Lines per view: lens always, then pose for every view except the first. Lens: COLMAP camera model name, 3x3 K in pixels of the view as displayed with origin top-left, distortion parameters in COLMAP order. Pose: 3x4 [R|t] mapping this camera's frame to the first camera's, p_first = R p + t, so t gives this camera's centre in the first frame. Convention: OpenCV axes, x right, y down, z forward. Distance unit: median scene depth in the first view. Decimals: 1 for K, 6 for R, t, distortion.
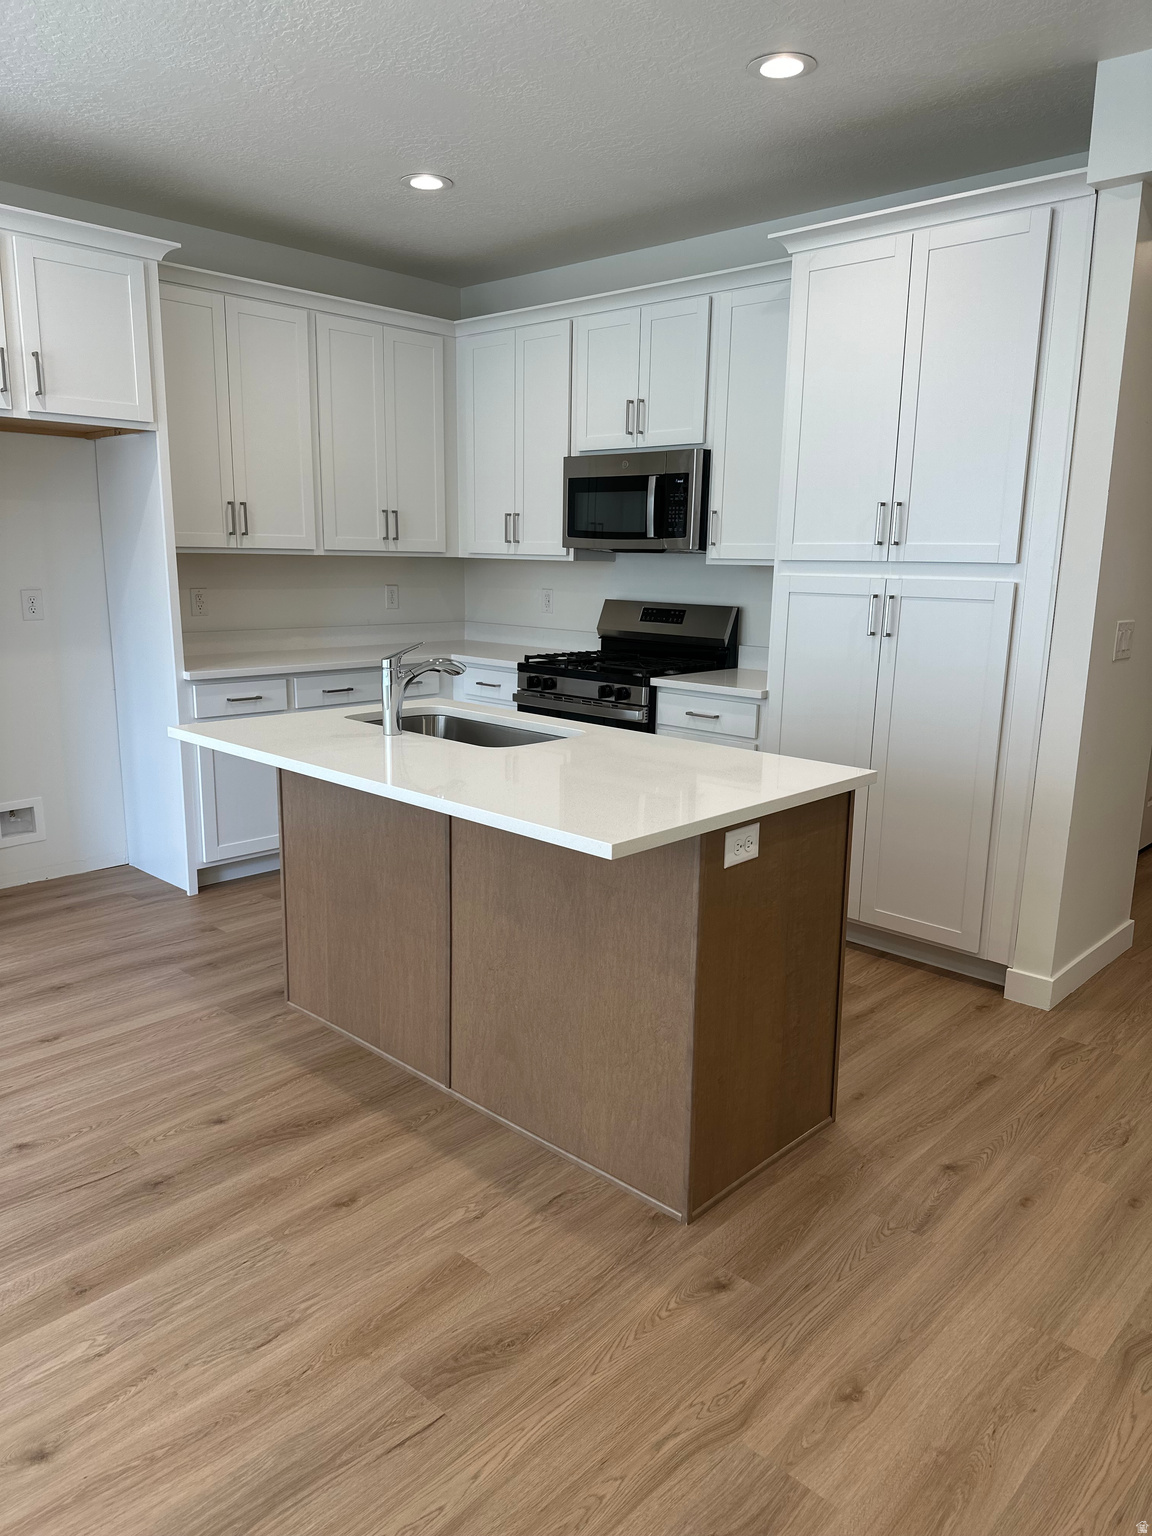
lens RADIAL K [[1083.1, 0, 576.0], [0, 1083.1, 768.0], [0, 0, 1]] dist [0.002192, -0.000207]
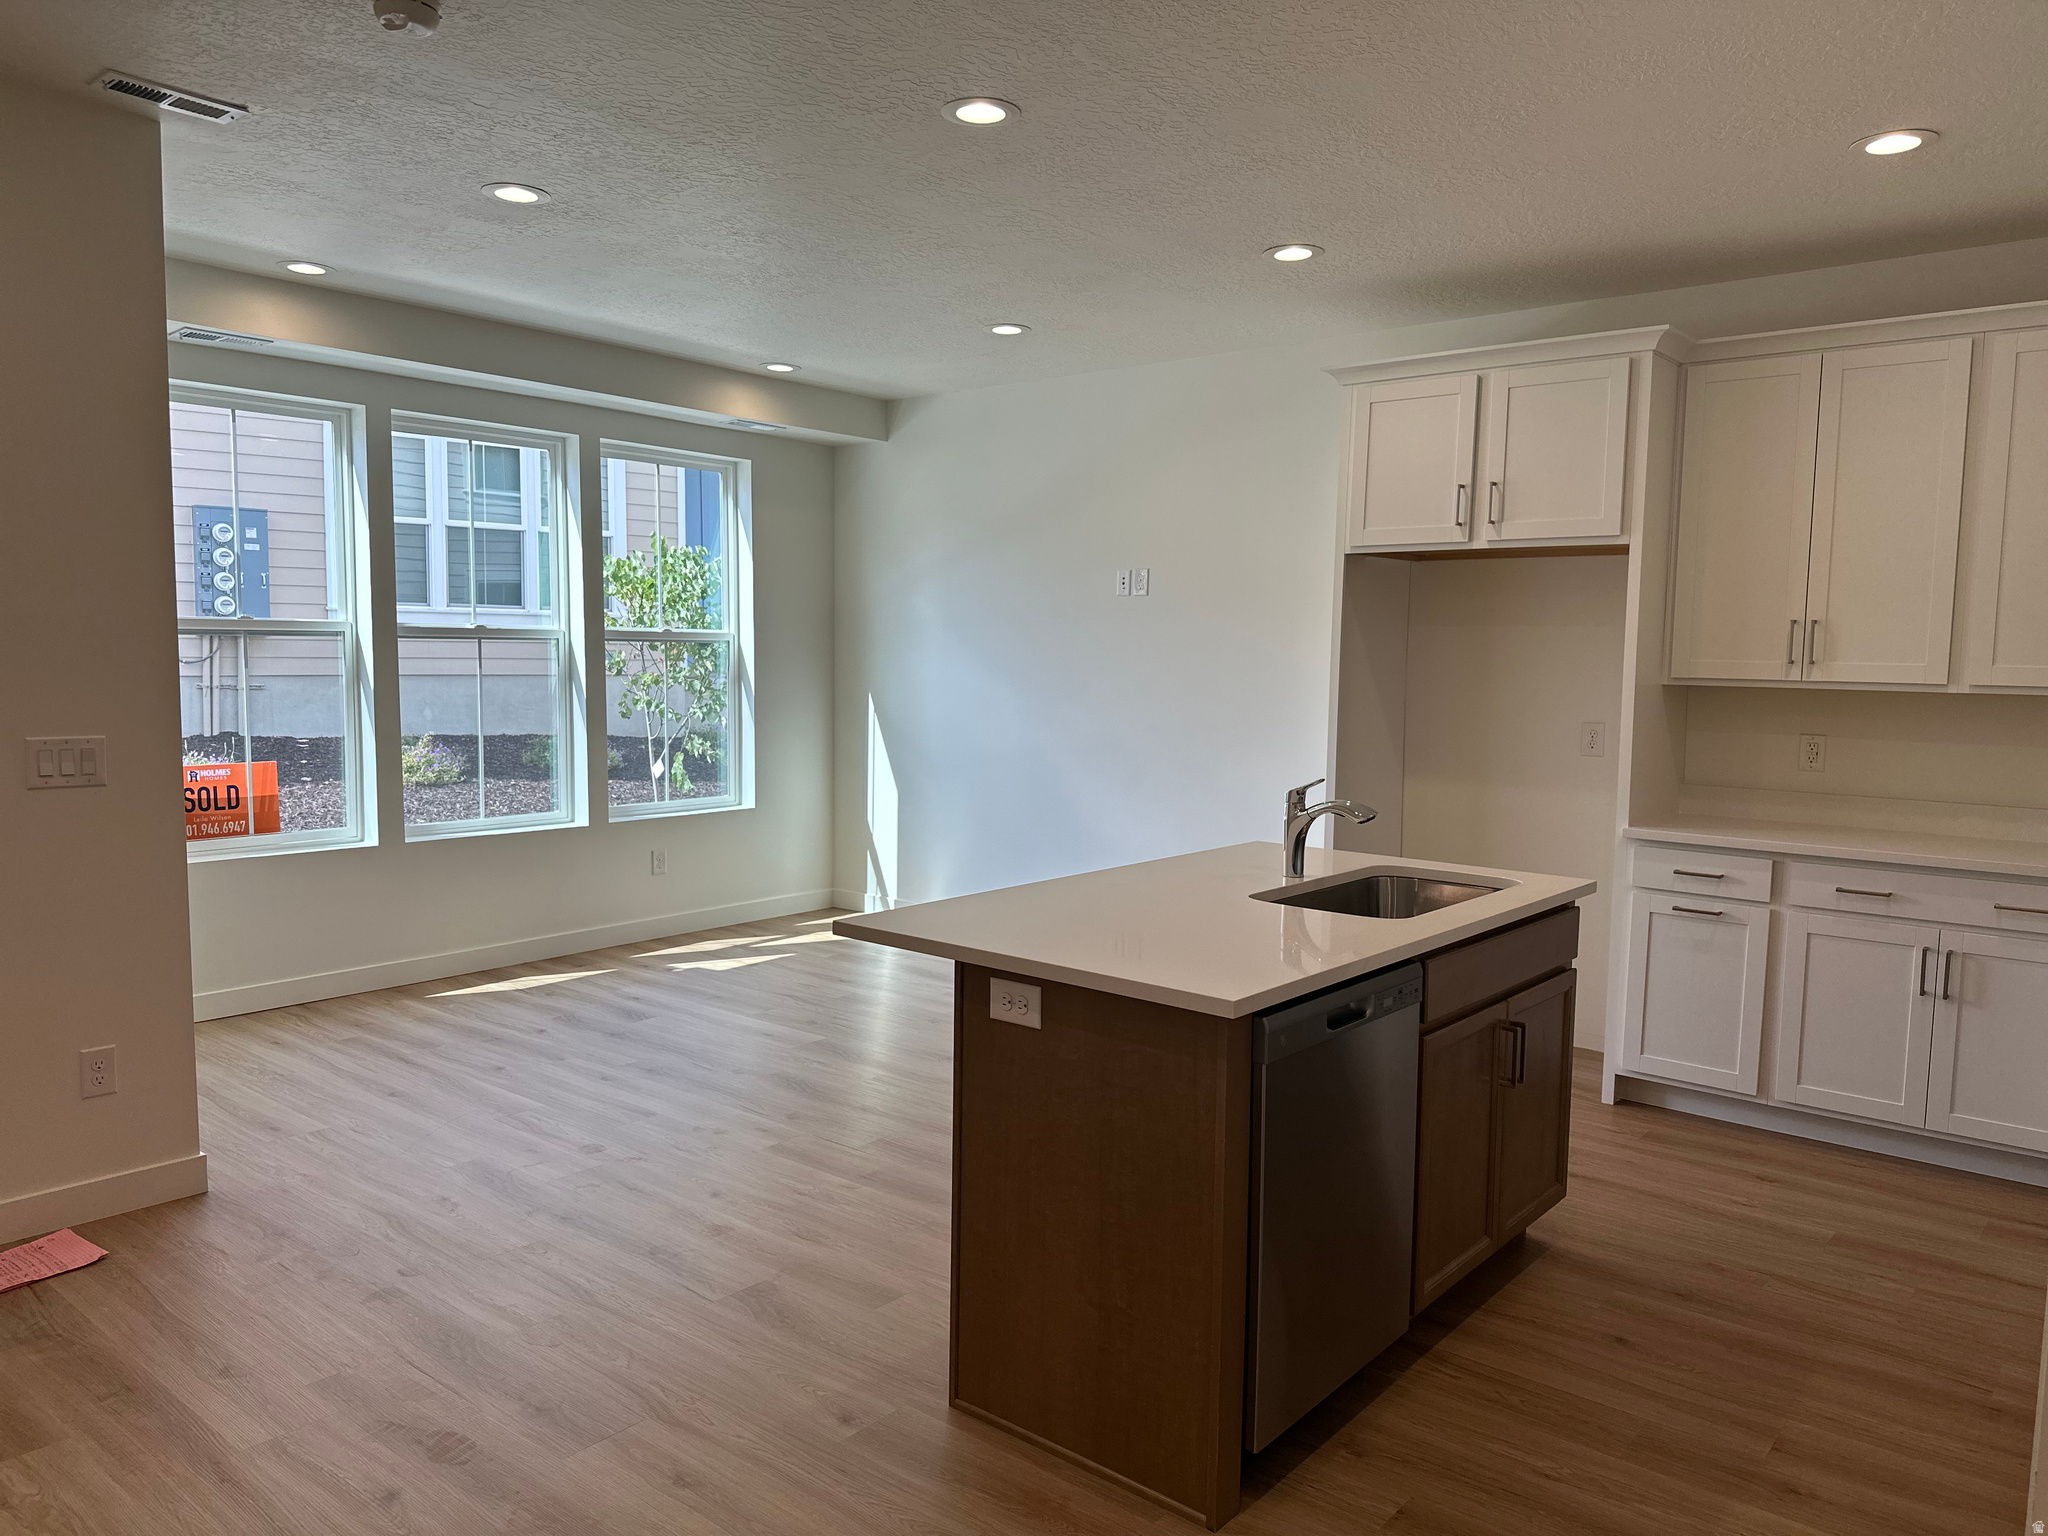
lens RADIAL K [[1444.2, 0, 1037.0], [0, 1444.2, 760.6], [0, 0, 1]] dist [0.002192, -0.000207]
pose [[0.059081, 0.062102, -0.996320, 0.683639], [-0.212312, 0.976010, 0.048246, -0.094191], [0.975414, 0.208681, 0.070849, 0.469907]]
